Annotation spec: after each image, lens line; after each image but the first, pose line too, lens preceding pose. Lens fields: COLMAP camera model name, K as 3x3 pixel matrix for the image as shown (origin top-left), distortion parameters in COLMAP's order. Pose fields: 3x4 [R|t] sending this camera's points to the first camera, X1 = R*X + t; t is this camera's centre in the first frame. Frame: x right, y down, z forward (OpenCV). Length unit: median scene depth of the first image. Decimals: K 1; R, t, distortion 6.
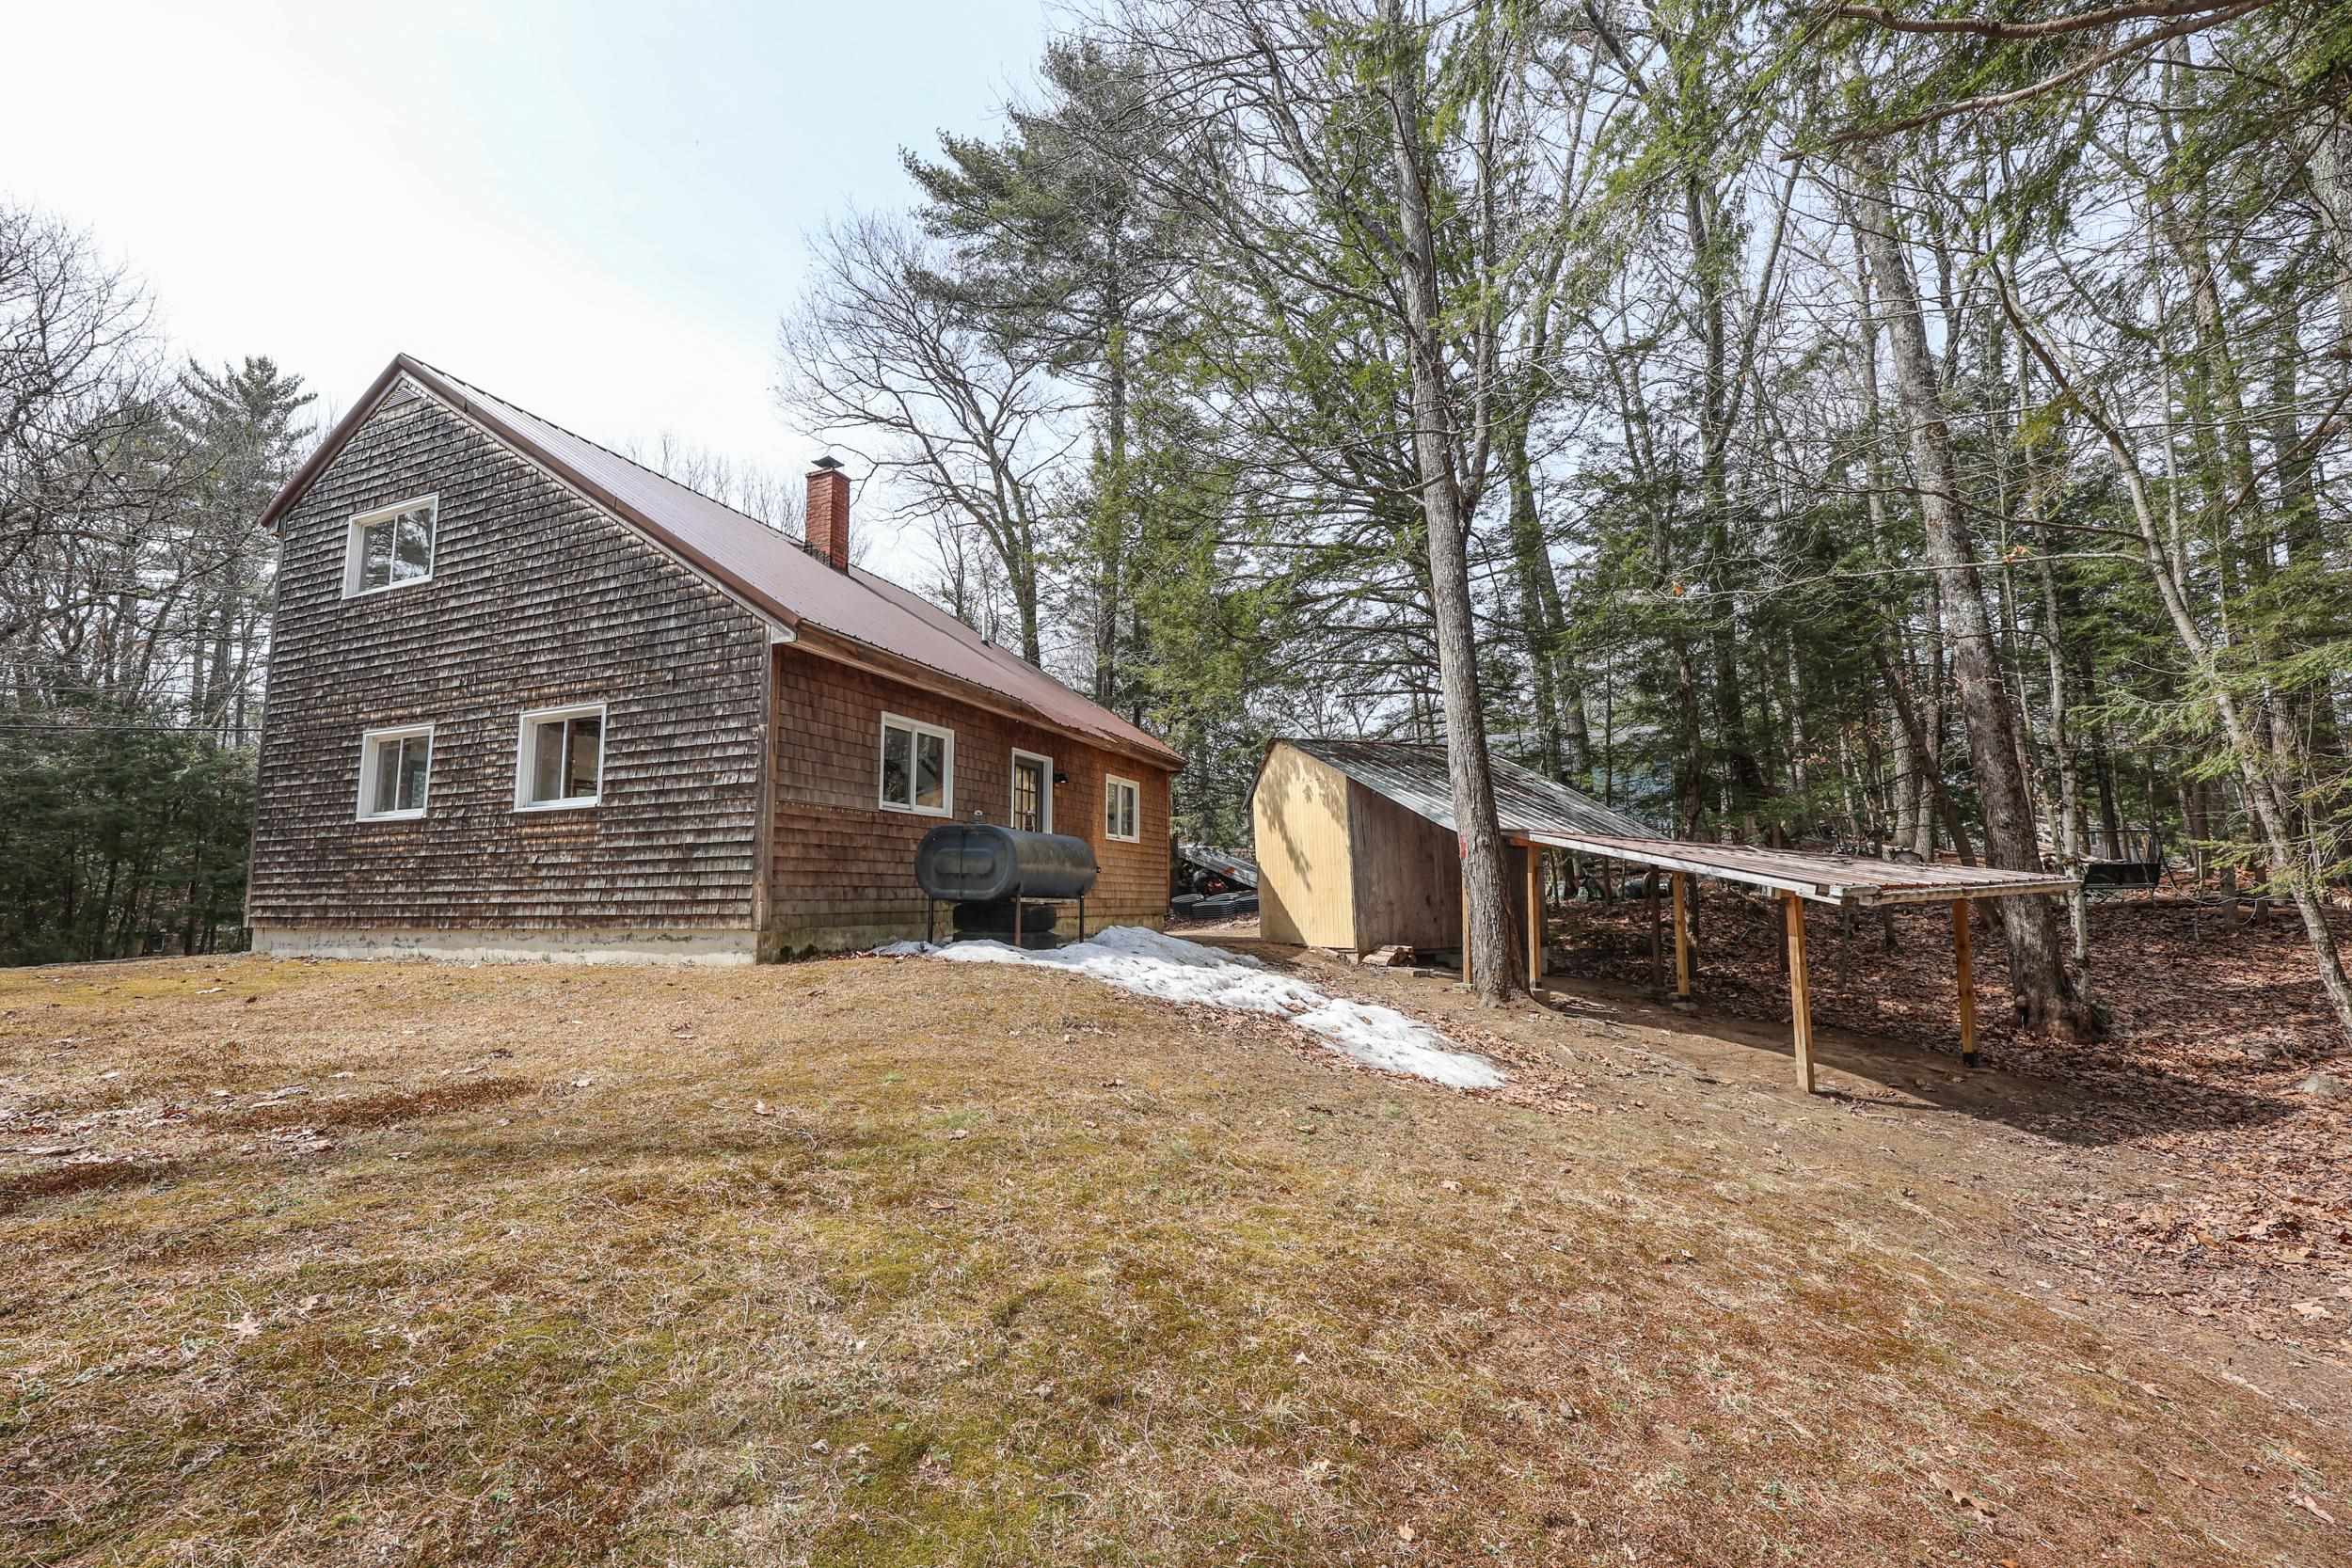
lens RADIAL K [[945.4, 0, 1163.2], [0, 945.4, 794.2], [0, 0, 1]] dist [0.001353, 0.000106]
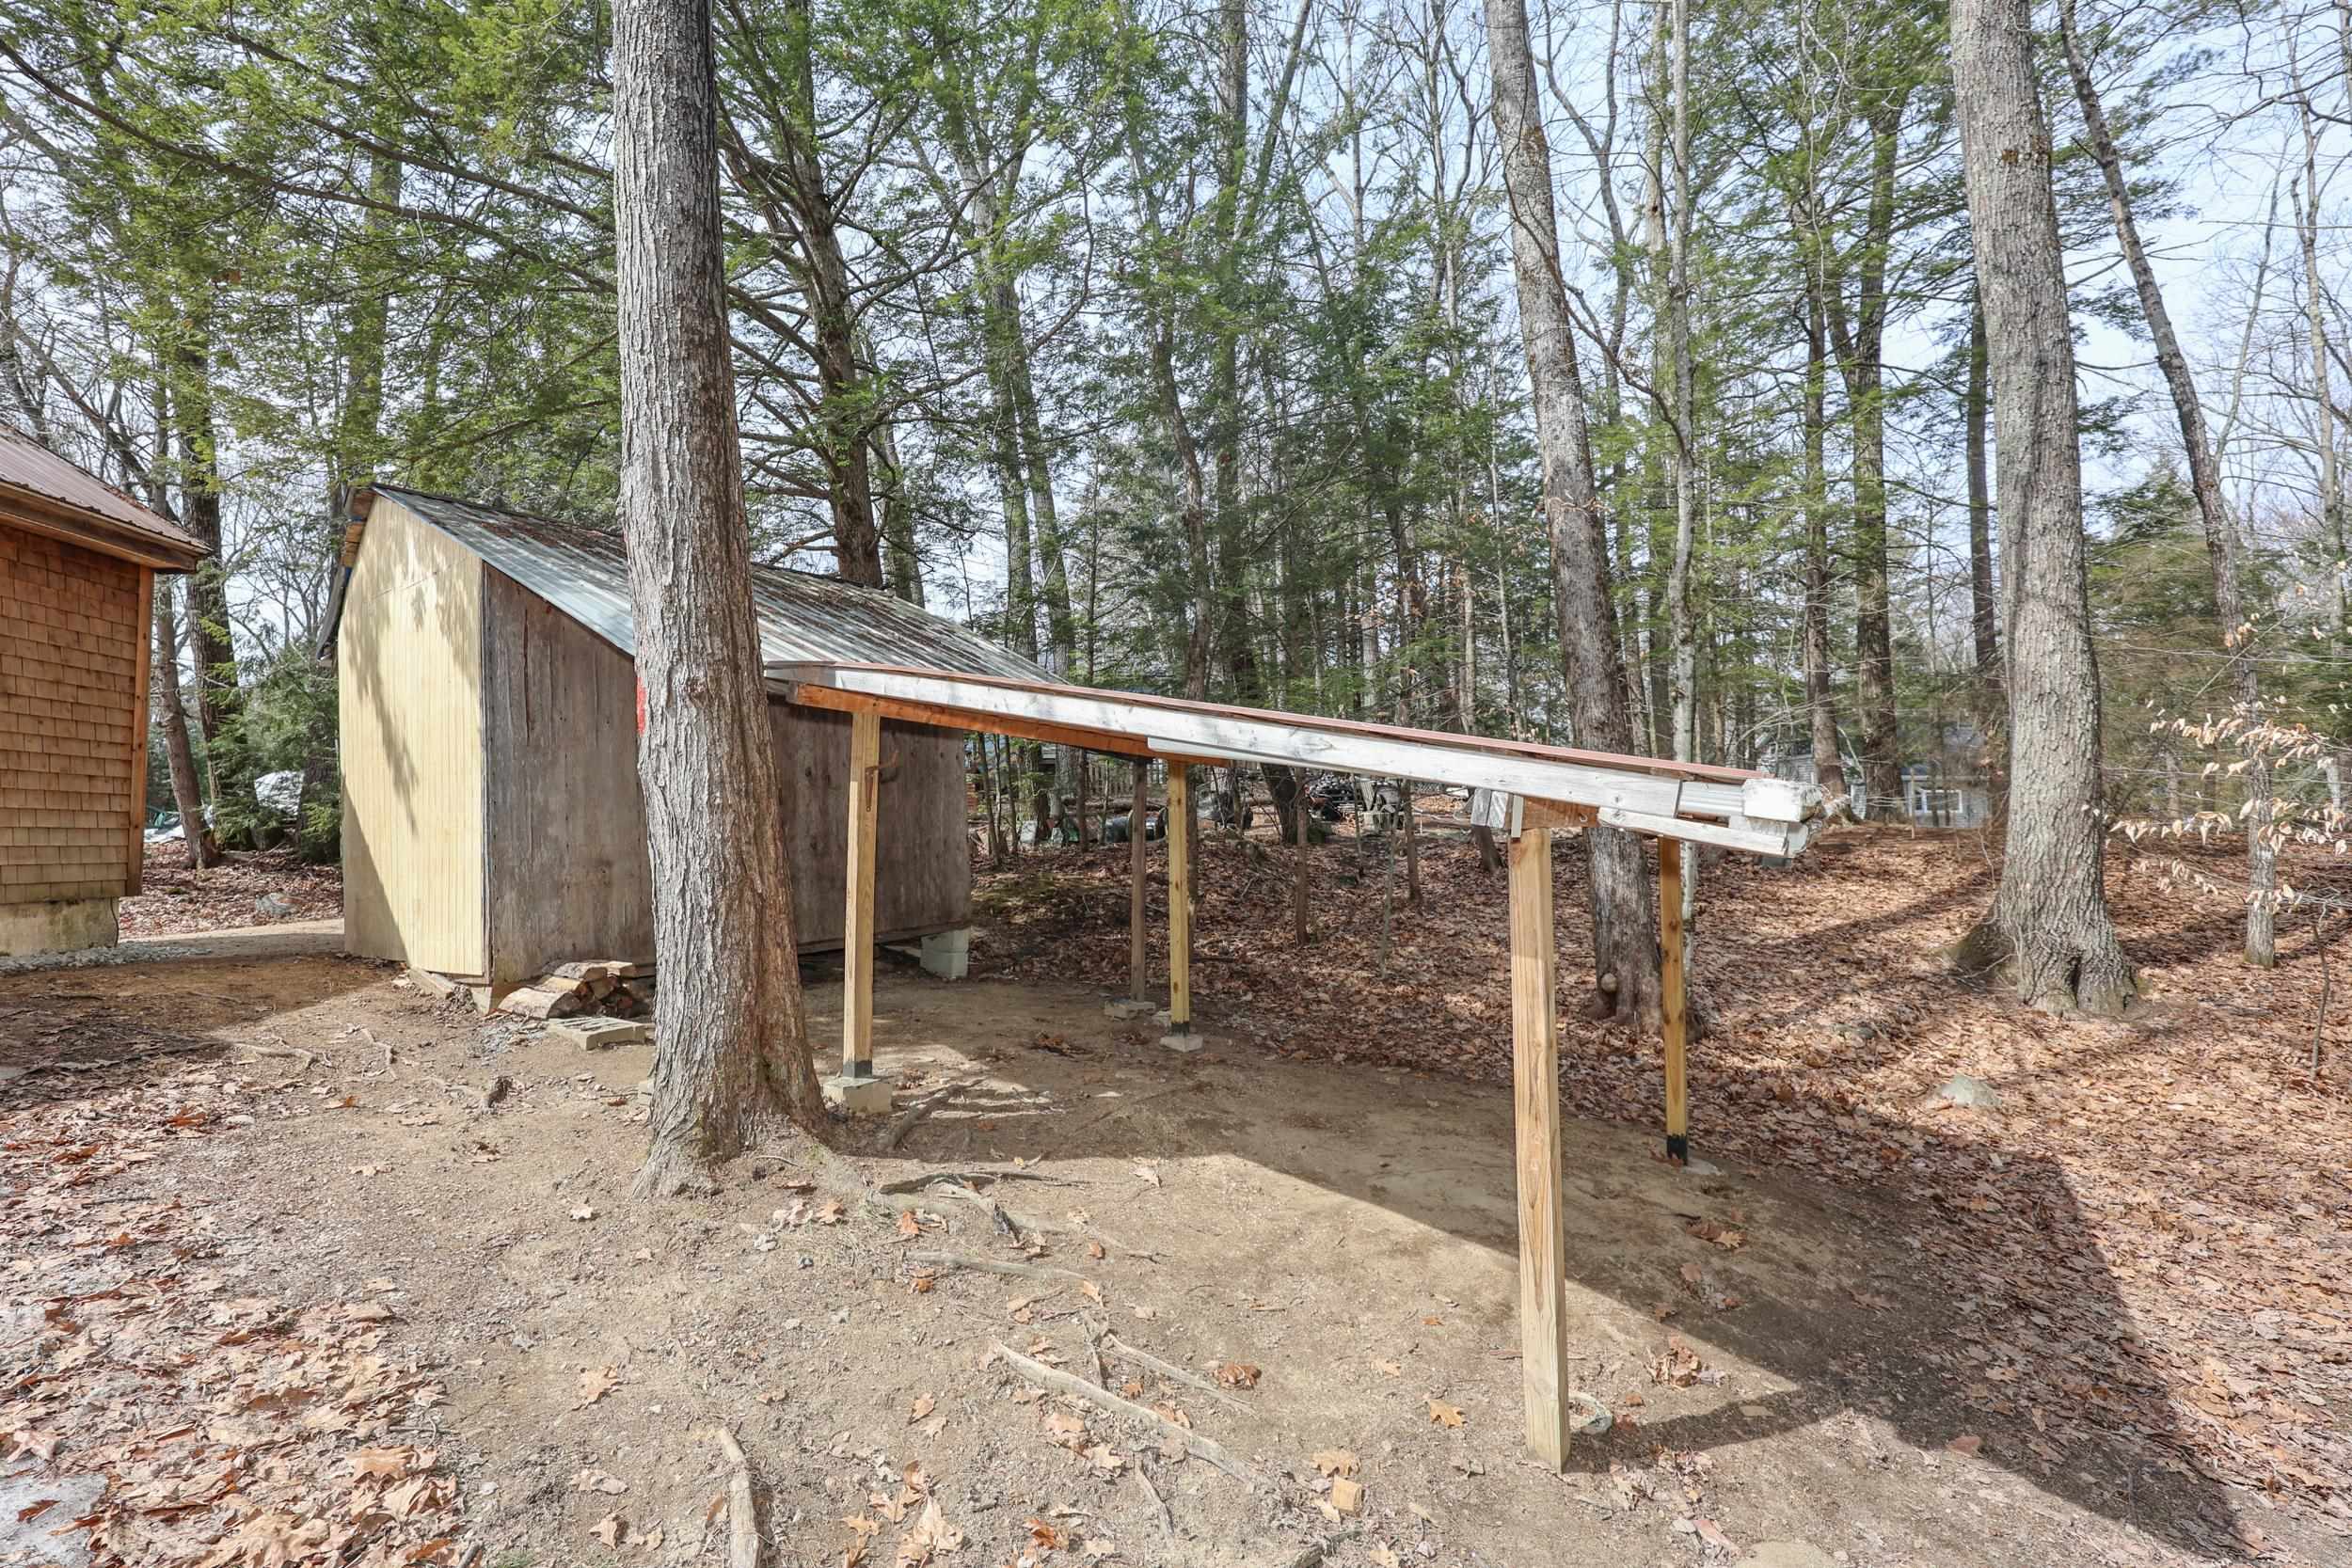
lens RADIAL K [[994.0, 0, 1188.0], [0, 994.0, 781.0], [0, 0, 1]] dist [0.012334, 0.000184]
pose [[0.865966, 0.014309, 0.499898, 0.247283], [-0.036845, 0.998700, 0.035238, 0.052079], [-0.498744, -0.048934, 0.865367, 0.472669]]
